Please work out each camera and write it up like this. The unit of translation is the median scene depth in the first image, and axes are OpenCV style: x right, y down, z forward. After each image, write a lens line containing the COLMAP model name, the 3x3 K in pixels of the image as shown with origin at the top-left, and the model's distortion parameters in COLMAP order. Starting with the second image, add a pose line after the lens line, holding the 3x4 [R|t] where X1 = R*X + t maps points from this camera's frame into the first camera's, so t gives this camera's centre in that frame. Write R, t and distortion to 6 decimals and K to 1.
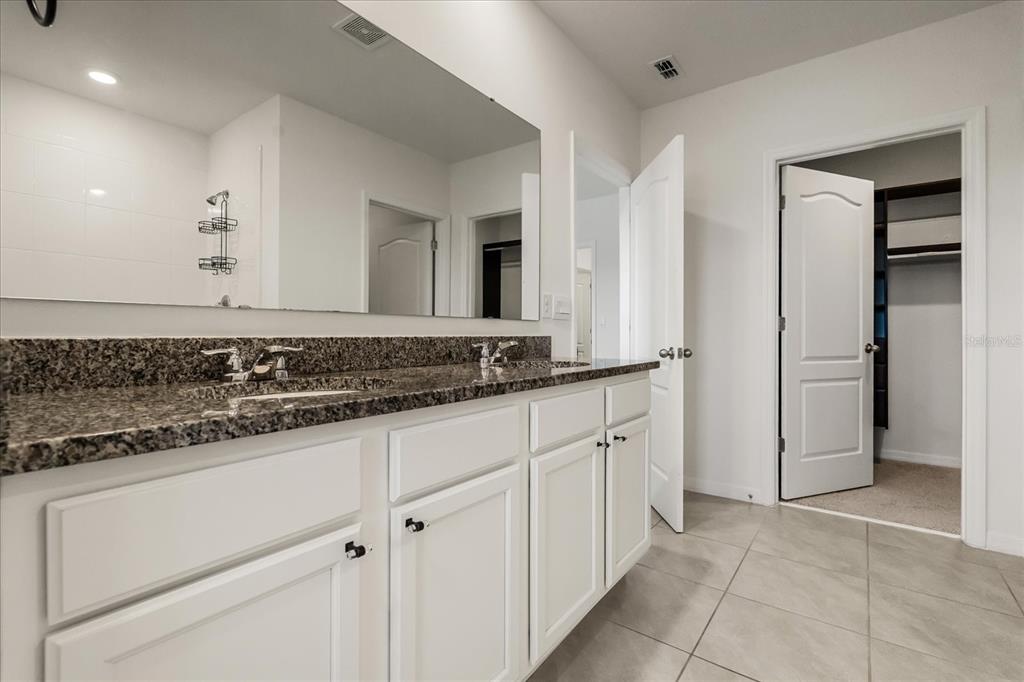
lens RADIAL K [[462.5, 0, 492.5], [0, 462.5, 330.8], [0, 0, 1]] dist [0.002680, 0.000433]
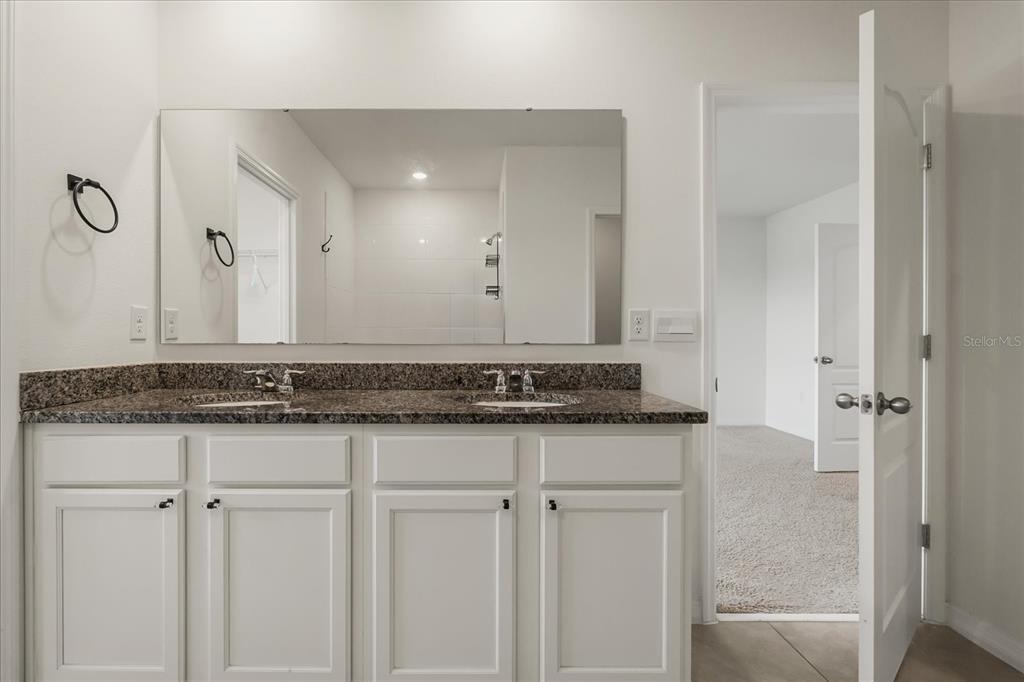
lens RADIAL K [[462.5, 0, 486.9], [0, 462.5, 333.0], [0, 0, 1]] dist [0.002680, 0.000433]
pose [[0.618363, -0.005789, -0.785872, 0.988568], [0.006651, 0.999976, -0.002133, -0.068549], [0.785865, -0.003908, 0.618386, 0.516745]]
